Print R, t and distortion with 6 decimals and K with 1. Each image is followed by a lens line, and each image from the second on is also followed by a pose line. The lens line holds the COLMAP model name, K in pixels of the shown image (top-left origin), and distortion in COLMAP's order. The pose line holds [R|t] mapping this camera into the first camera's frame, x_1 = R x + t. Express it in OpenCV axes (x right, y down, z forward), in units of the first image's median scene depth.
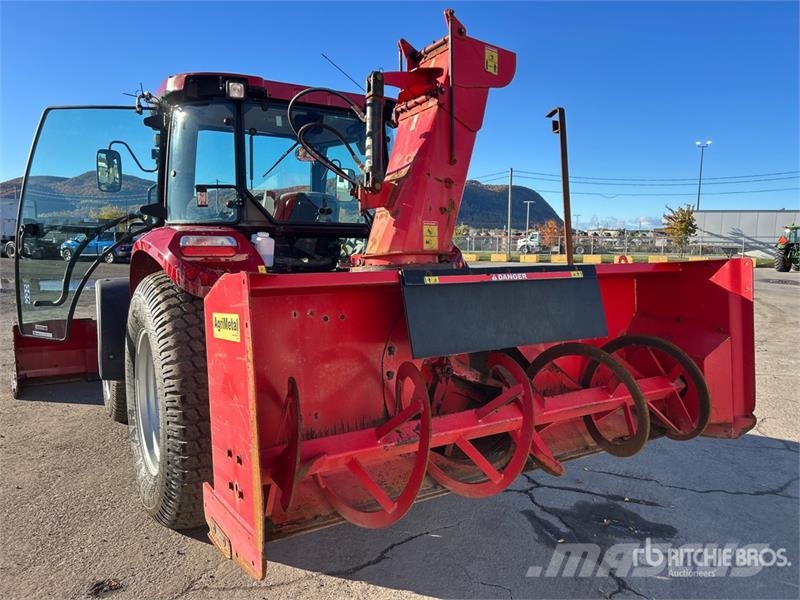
lens RADIAL K [[595.8, 0, 408.1], [0, 595.8, 302.5], [0, 0, 1]] dist [0.039007, -0.037043]
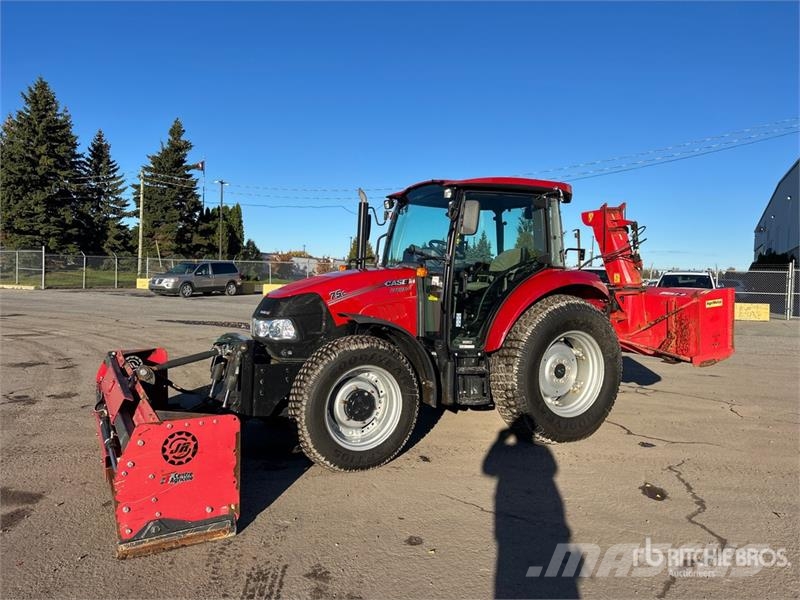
lens RADIAL K [[599.6, 0, 394.4], [0, 599.6, 295.6], [0, 0, 1]] dist [0.043514, -0.039319]
pose [[0.081828, -0.042041, 0.995759, -2.253578], [0.073206, 0.996665, 0.036063, -0.155298], [-0.993954, 0.069945, 0.084632, 1.405693]]
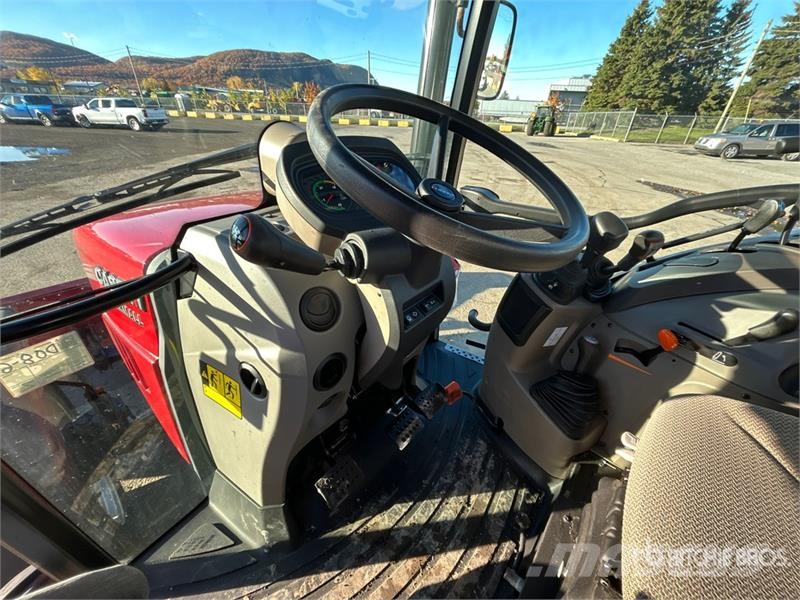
lens RADIAL K [[318.2, 0, 396.9], [0, 318.2, 300.5], [0, 0, 1]] dist [-0.001685, -0.000689]
pose [[0.959400, -0.128427, 0.251112, -0.413323], [0.007819, 0.902086, 0.431485, -0.226013], [-0.281939, -0.412004, 0.866466, 1.265618]]
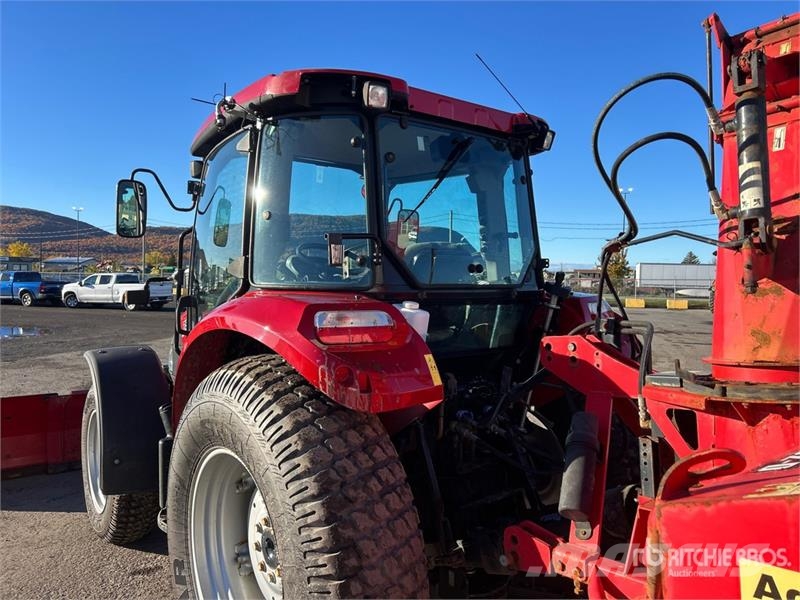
lens RADIAL K [[595.8, 0, 398.5], [0, 595.8, 301.0], [0, 0, 1]] dist [0.039007, -0.037043]
pose [[0.994598, -0.001001, 0.103796, -0.335382], [0.008185, 0.997596, -0.068815, -0.073434], [-0.103478, 0.069293, 0.992215, 0.335466]]
